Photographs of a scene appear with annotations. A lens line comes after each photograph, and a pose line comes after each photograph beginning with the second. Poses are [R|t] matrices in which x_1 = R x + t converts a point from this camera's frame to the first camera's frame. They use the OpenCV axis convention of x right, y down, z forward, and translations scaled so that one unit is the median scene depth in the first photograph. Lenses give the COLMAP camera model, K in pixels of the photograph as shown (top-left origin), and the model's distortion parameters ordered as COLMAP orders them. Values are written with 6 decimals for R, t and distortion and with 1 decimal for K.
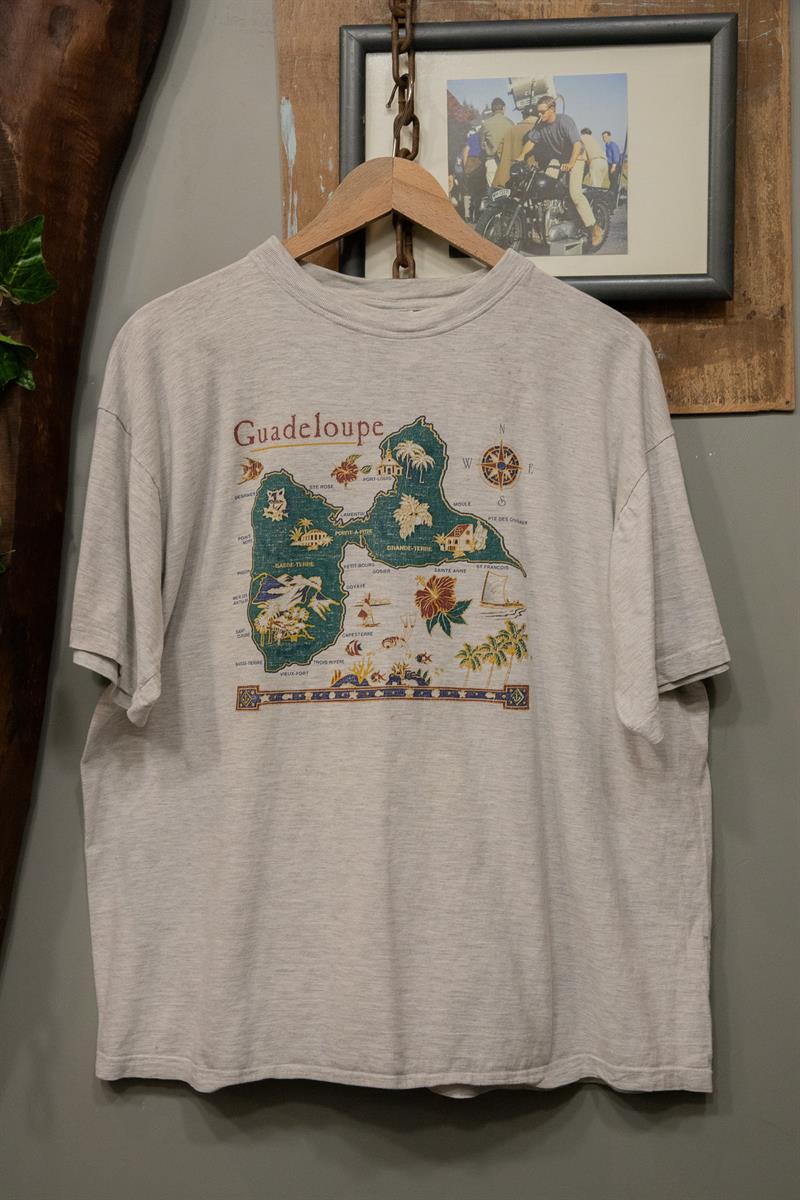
lens RADIAL K [[1441.9, 0, 391.5], [0, 1441.9, 608.8], [0, 0, 1]] dist [0.006076, 0.000000]
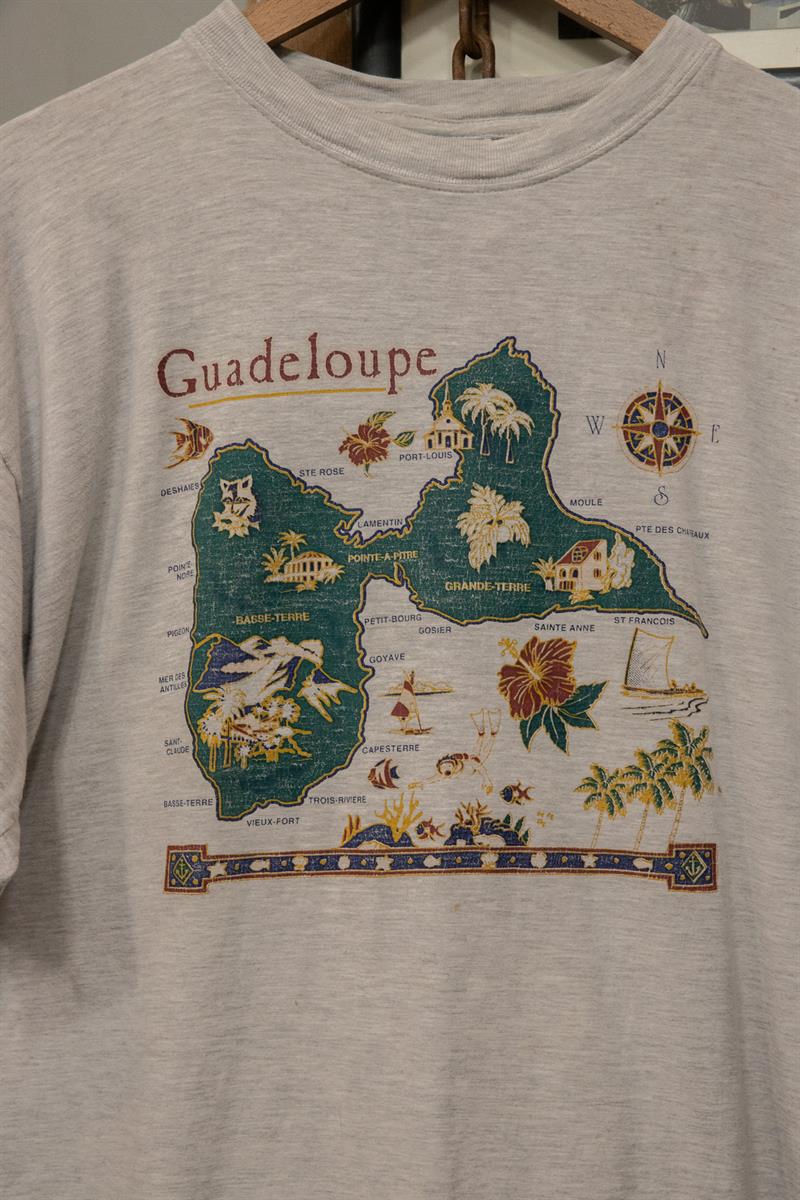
lens RADIAL K [[2093.2, 0, 383.0], [0, 2093.2, 605.1], [0, 0, 1]] dist [0.111574, 0.000000]
pose [[0.999337, -0.006718, -0.035793, 0.001628], [0.006365, 0.999930, -0.009981, -0.027294], [0.035857, 0.009747, 0.999309, 0.224852]]
